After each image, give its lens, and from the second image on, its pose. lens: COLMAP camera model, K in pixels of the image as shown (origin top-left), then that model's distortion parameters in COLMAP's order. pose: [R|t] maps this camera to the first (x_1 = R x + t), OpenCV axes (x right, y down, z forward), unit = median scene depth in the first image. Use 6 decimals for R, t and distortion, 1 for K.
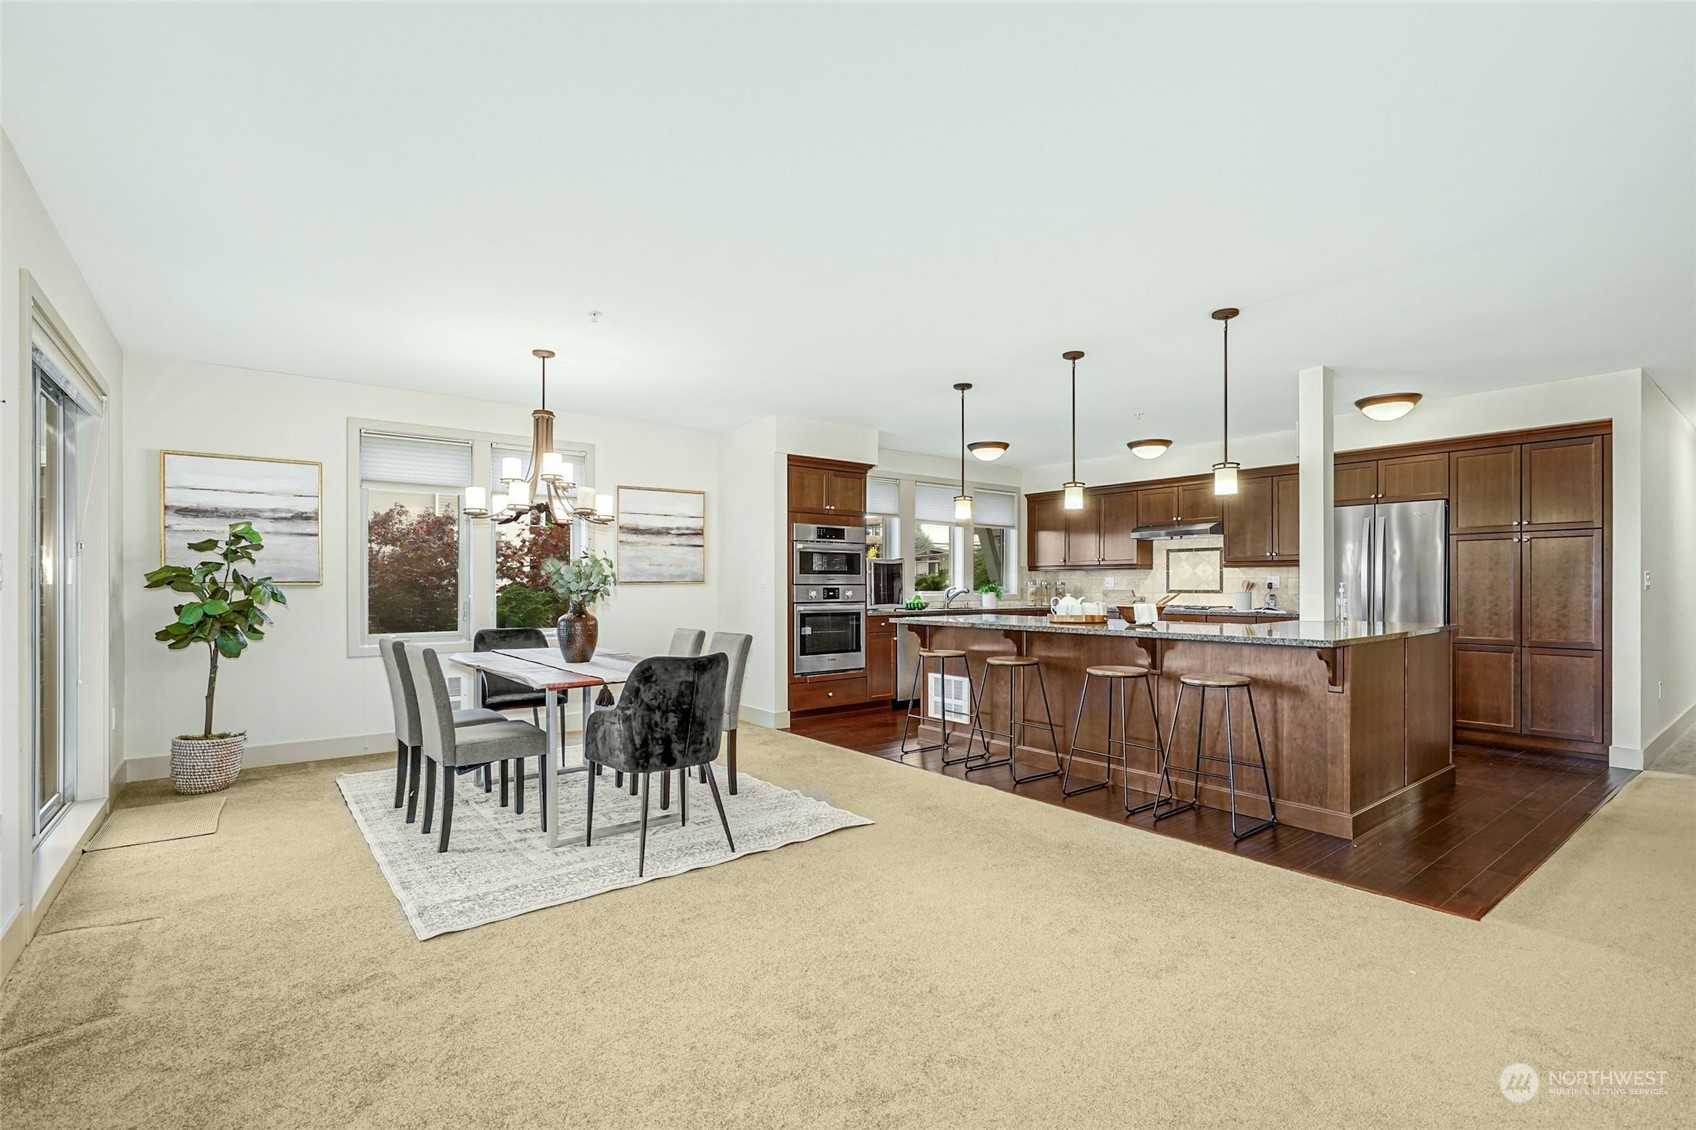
lens RADIAL K [[772.0, 0, 914.8], [0, 772.0, 592.4], [0, 0, 1]] dist [-0.001559, -0.001035]
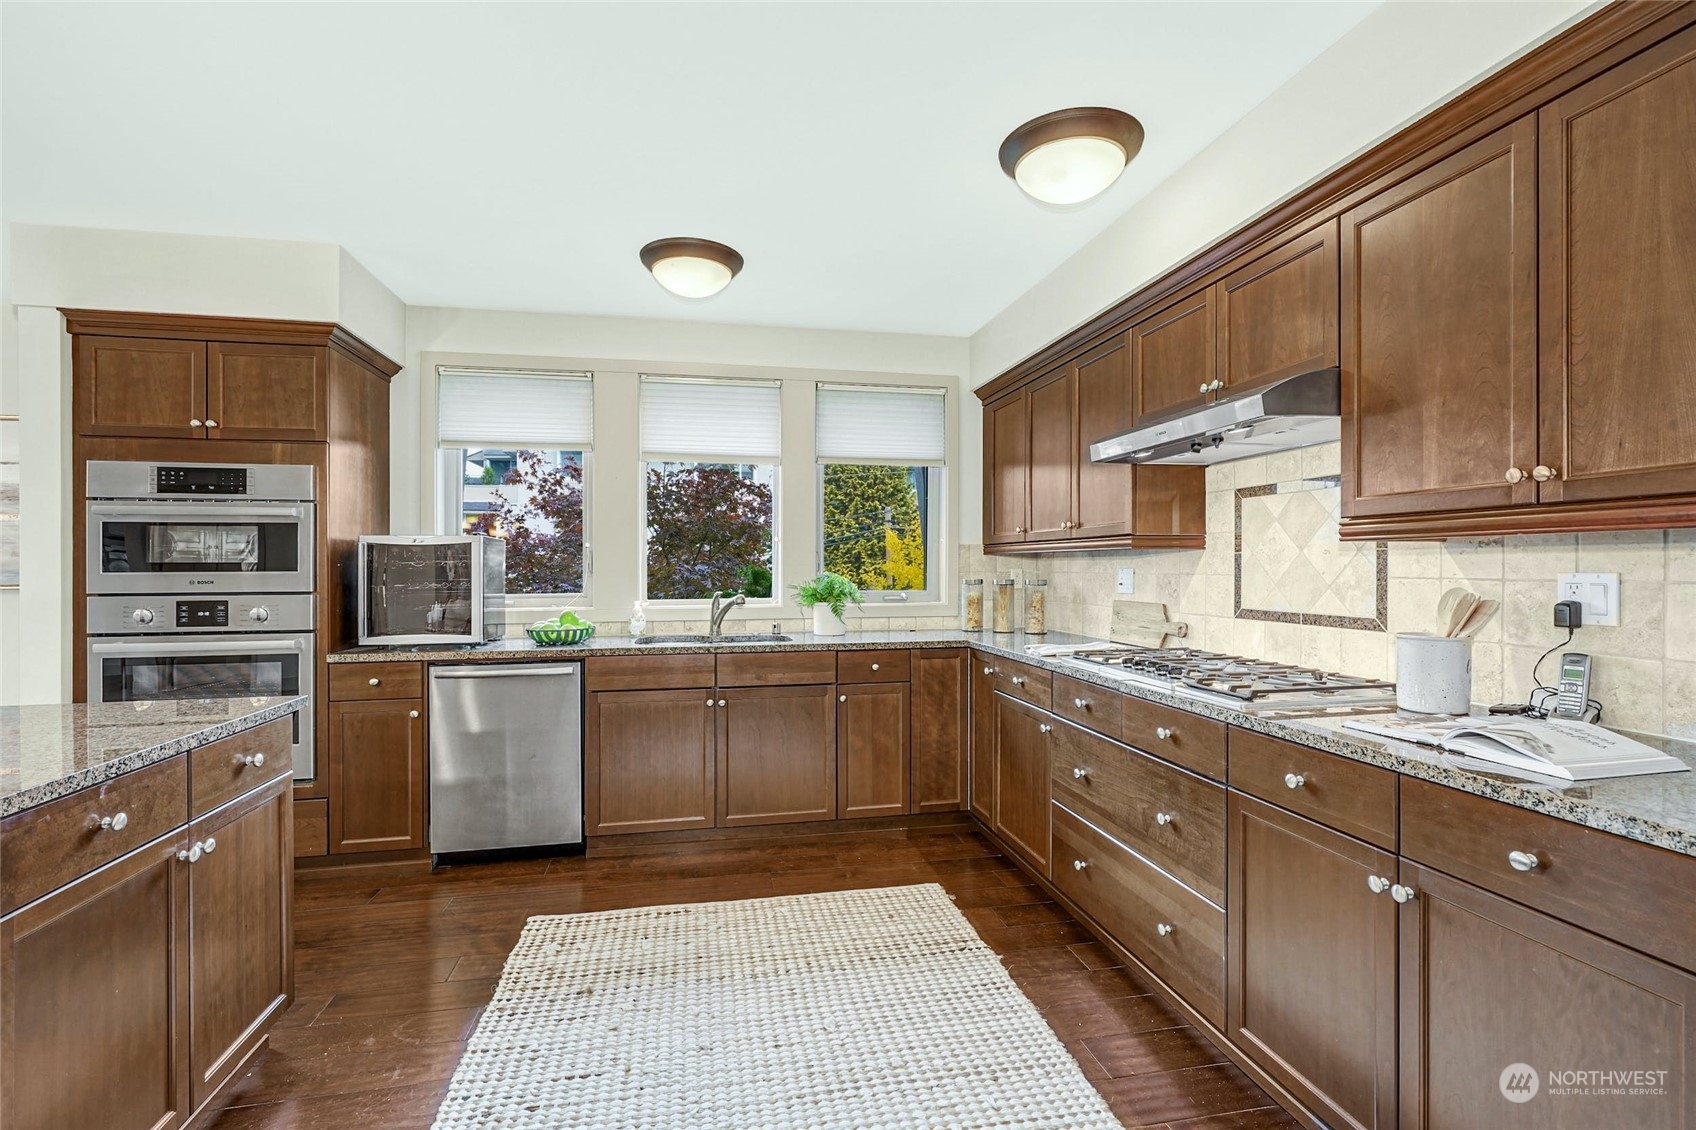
lens RADIAL K [[772.0, 0, 857.8], [0, 772.0, 568.2], [0, 0, 1]] dist [-0.001559, -0.001035]
pose [[0.870506, -0.000666, -0.492157, 0.459399], [-0.002593, 0.999979, -0.005941, -0.024477], [0.492151, 0.006448, 0.870486, 0.821252]]
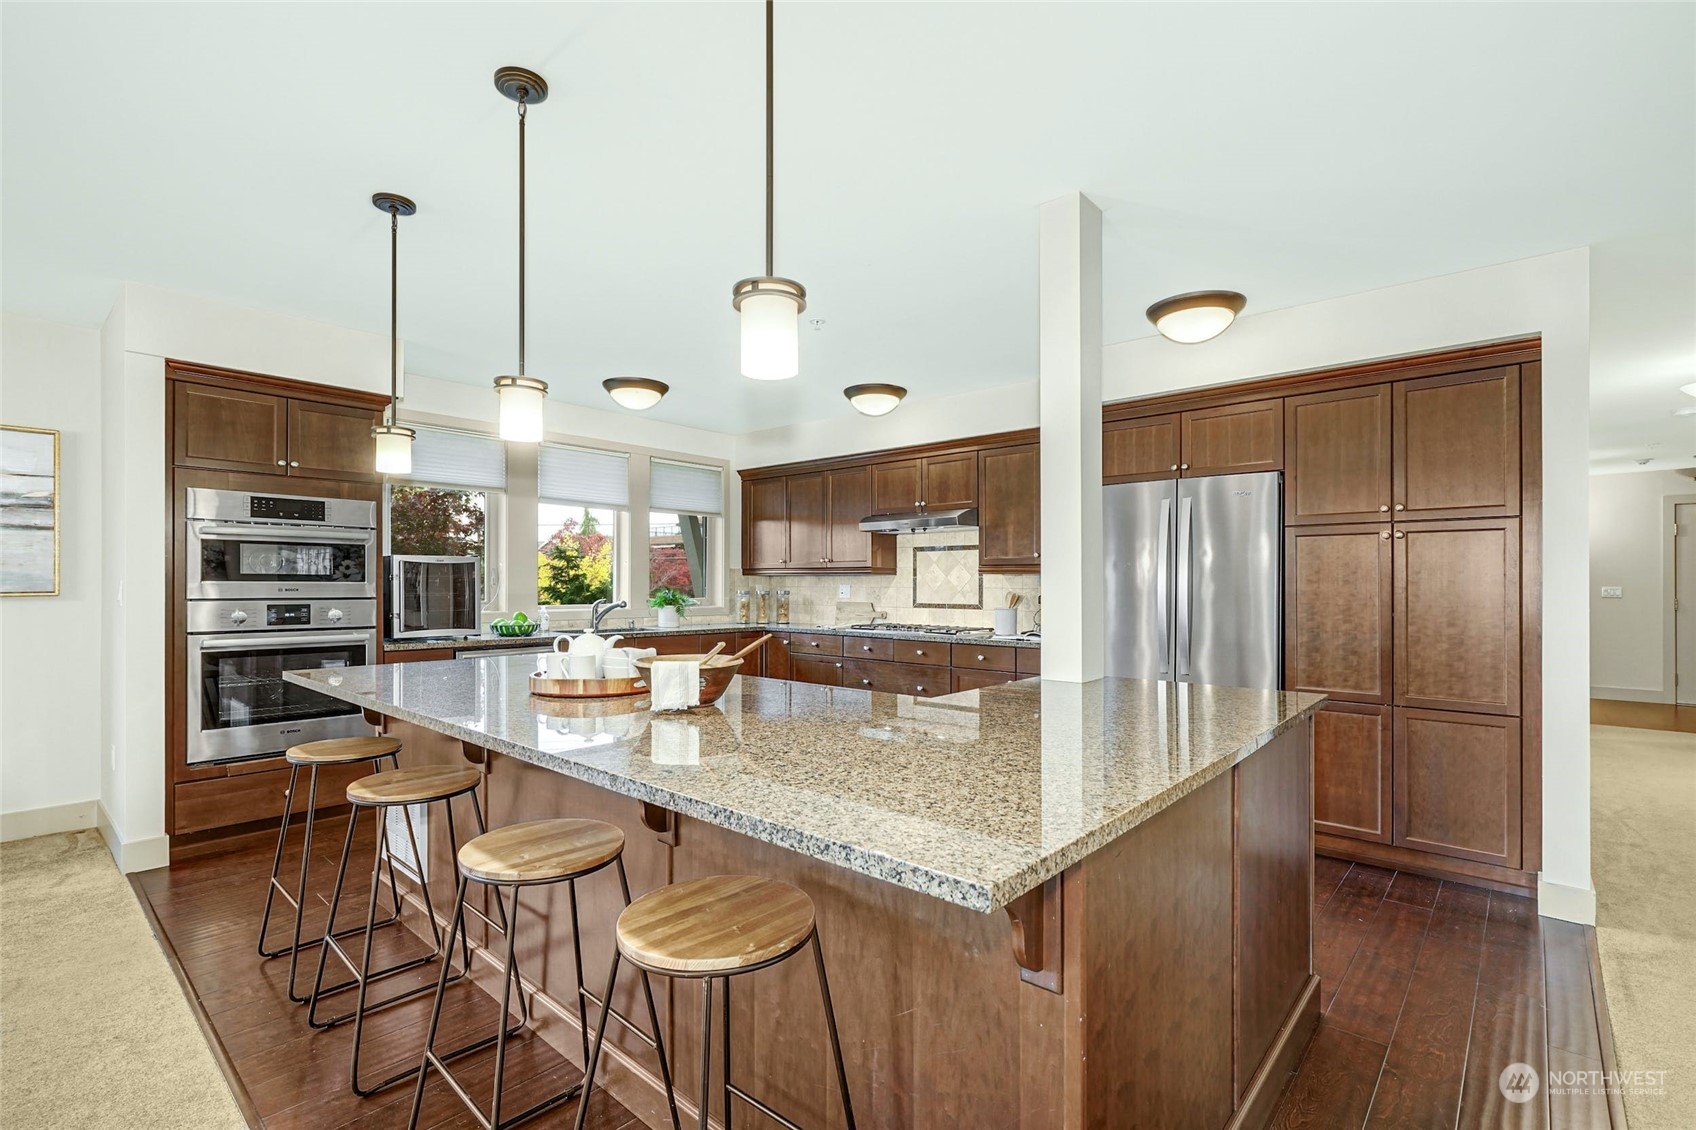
lens RADIAL K [[772.0, 0, 877.4], [0, 772.0, 584.1], [0, 0, 1]] dist [-0.001559, -0.001035]
pose [[0.987458, 0.005281, 0.157791, 0.235732], [-0.003521, 0.999928, -0.011429, -0.016950], [-0.157840, 0.010730, 0.987406, 0.383530]]
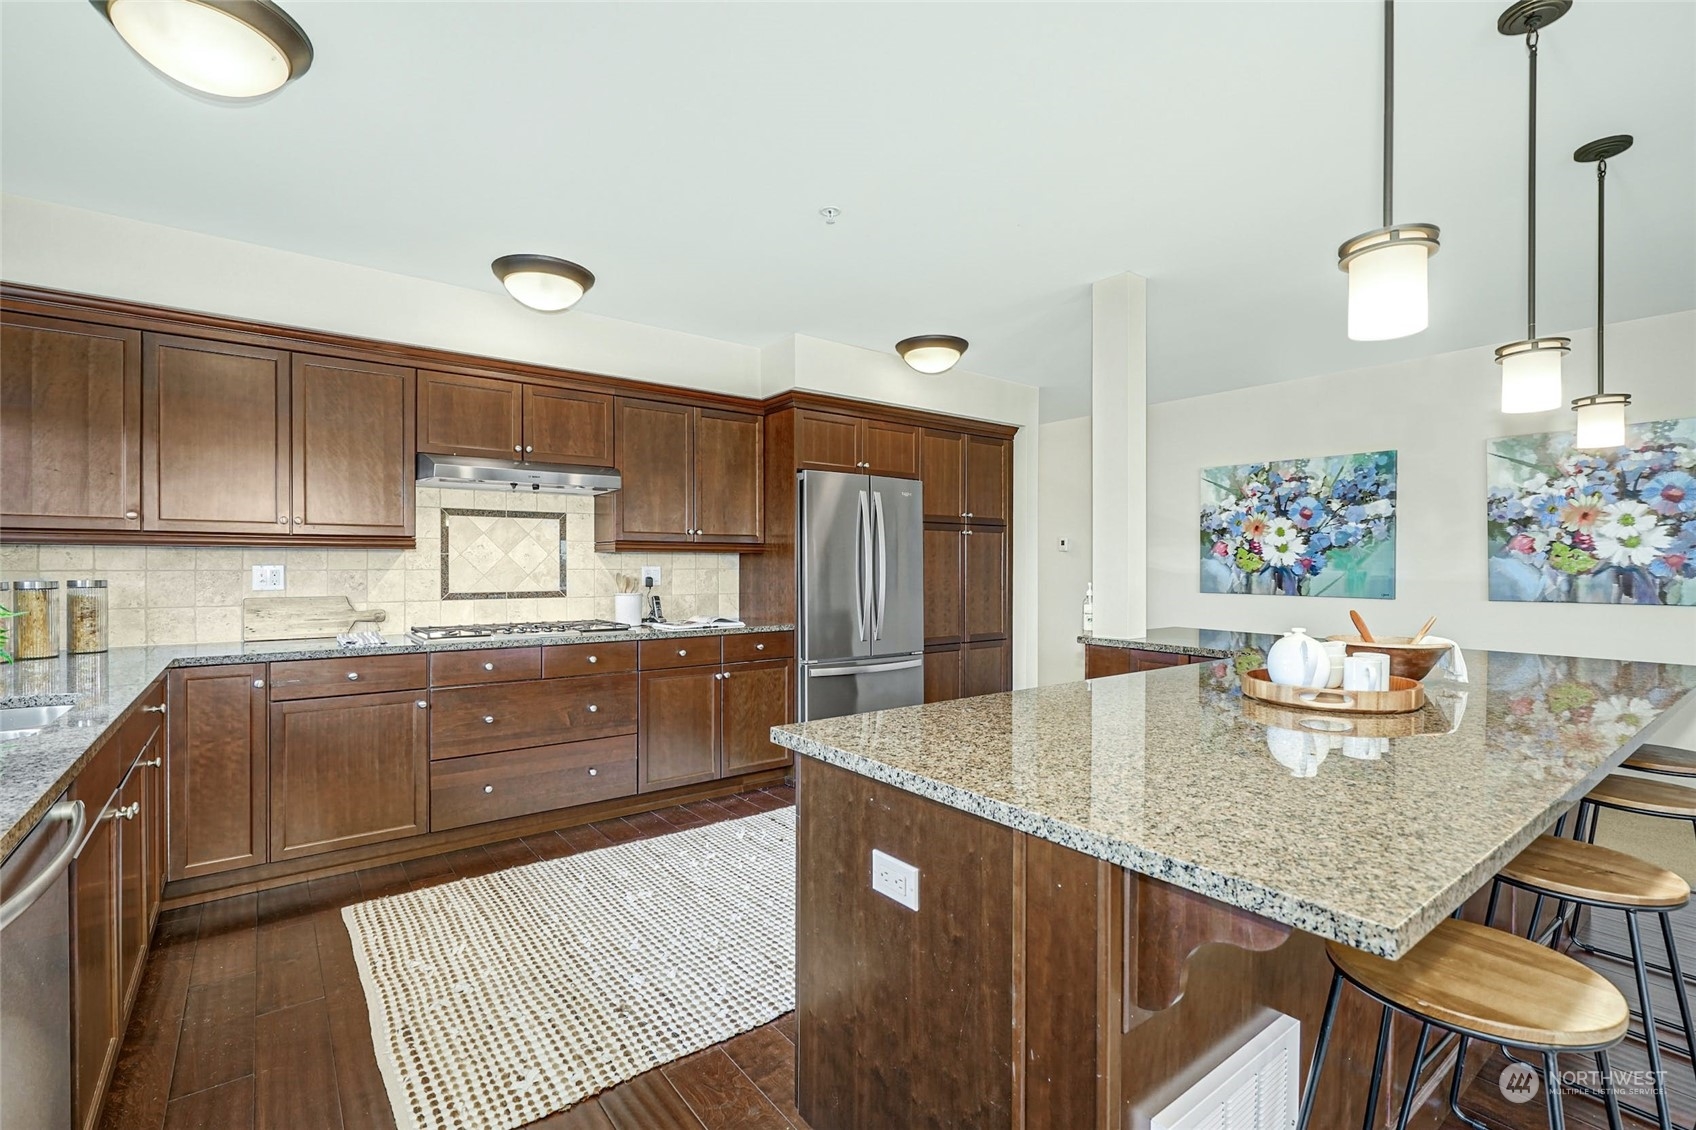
lens RADIAL K [[772.0, 0, 843.9], [0, 772.0, 568.0], [0, 0, 1]] dist [-0.001559, -0.001035]
pose [[0.066430, -0.003920, 0.997783, -0.168968], [0.008602, 0.999957, 0.003356, -0.024302], [-0.997754, 0.008360, 0.066461, 0.952339]]
